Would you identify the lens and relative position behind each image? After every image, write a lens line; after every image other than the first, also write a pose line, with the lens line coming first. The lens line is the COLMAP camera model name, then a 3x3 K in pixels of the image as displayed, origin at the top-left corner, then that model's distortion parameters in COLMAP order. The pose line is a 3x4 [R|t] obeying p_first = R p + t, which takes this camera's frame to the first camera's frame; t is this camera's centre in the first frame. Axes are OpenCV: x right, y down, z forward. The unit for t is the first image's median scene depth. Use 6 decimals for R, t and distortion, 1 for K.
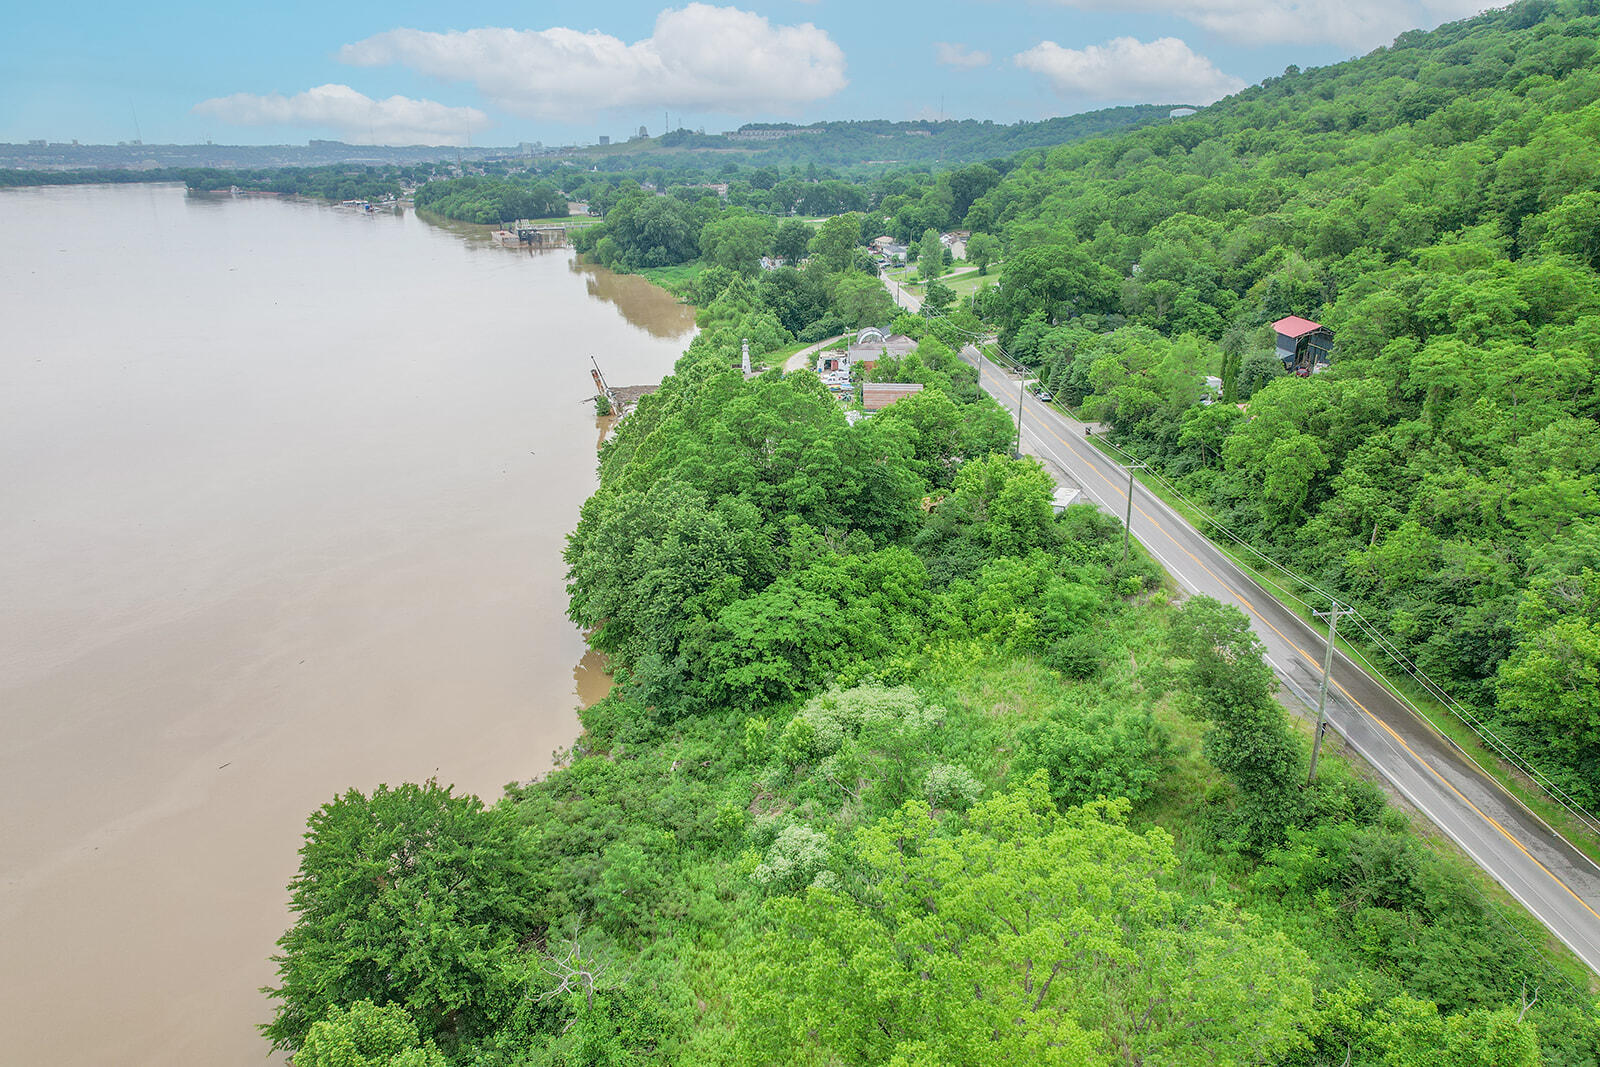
lens RADIAL K [[1024.9, 0, 795.7], [0, 1024.9, 531.8], [0, 0, 1]] dist [-0.071124, 0.064605]
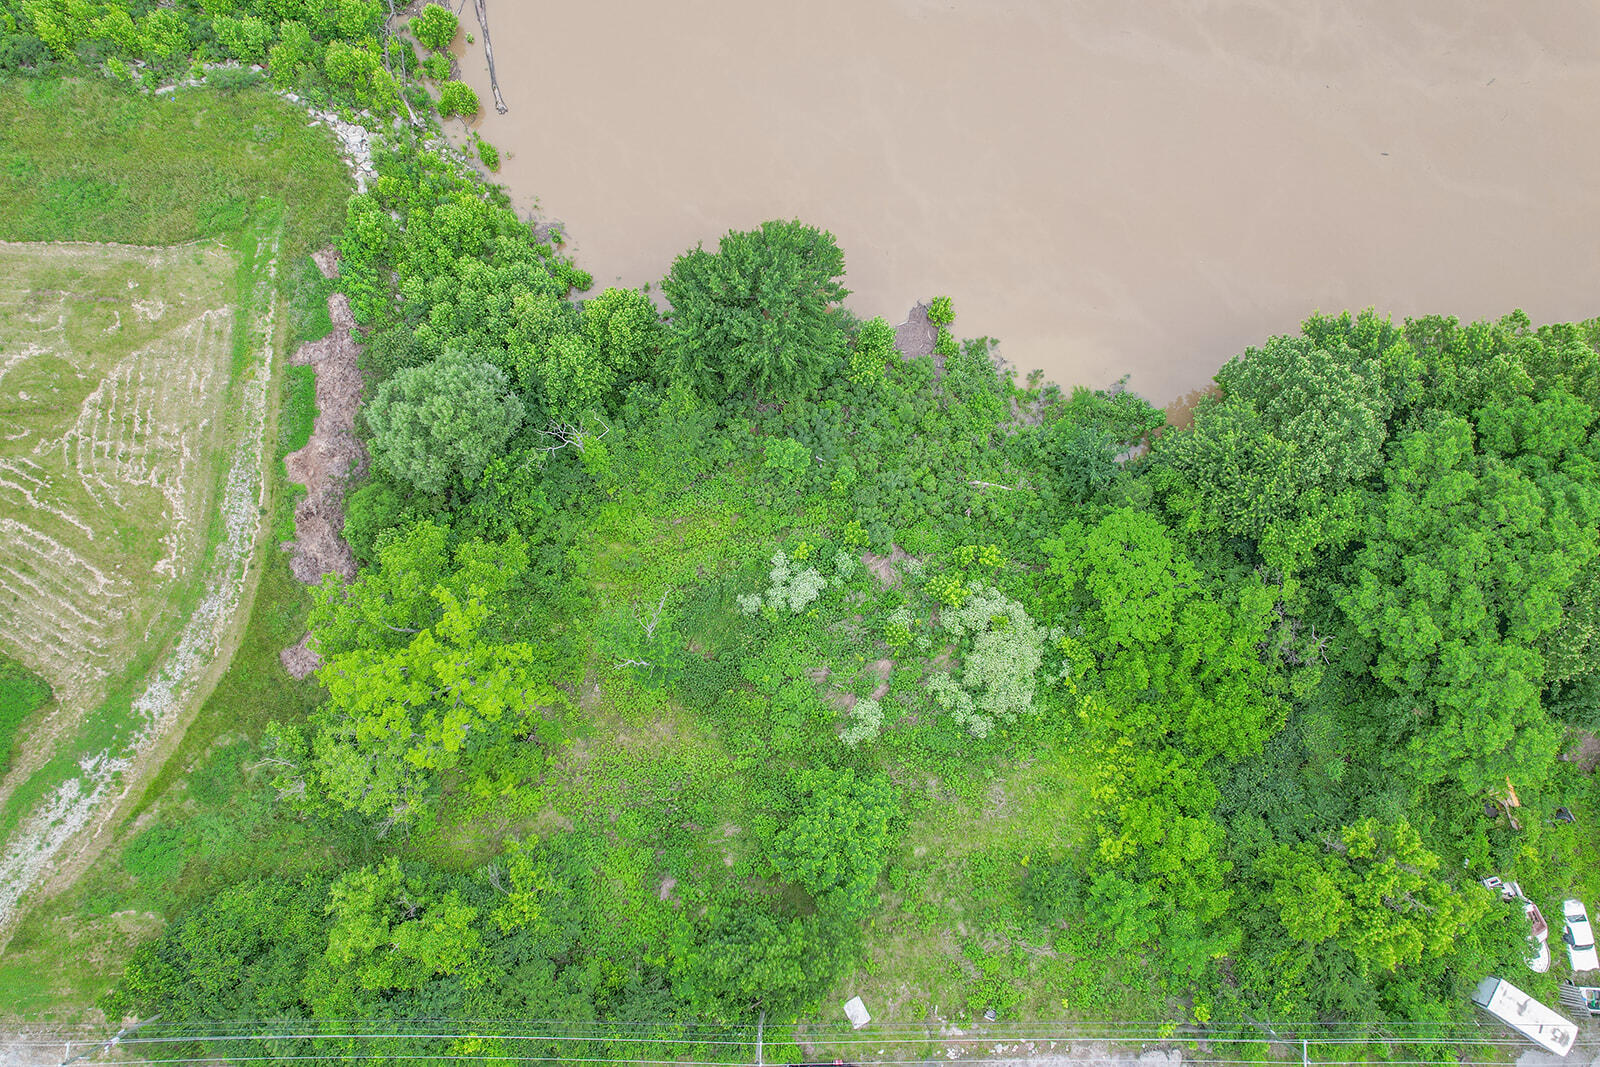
lens RADIAL K [[1024.9, 0, 794.7], [0, 1024.9, 531.8], [0, 0, 1]] dist [-0.071124, 0.064605]
pose [[-0.040129, 0.990940, -0.128171, 0.088721], [-0.344185, 0.106715, 0.932818, -0.803416], [0.938044, 0.081548, 0.336784, 0.504977]]
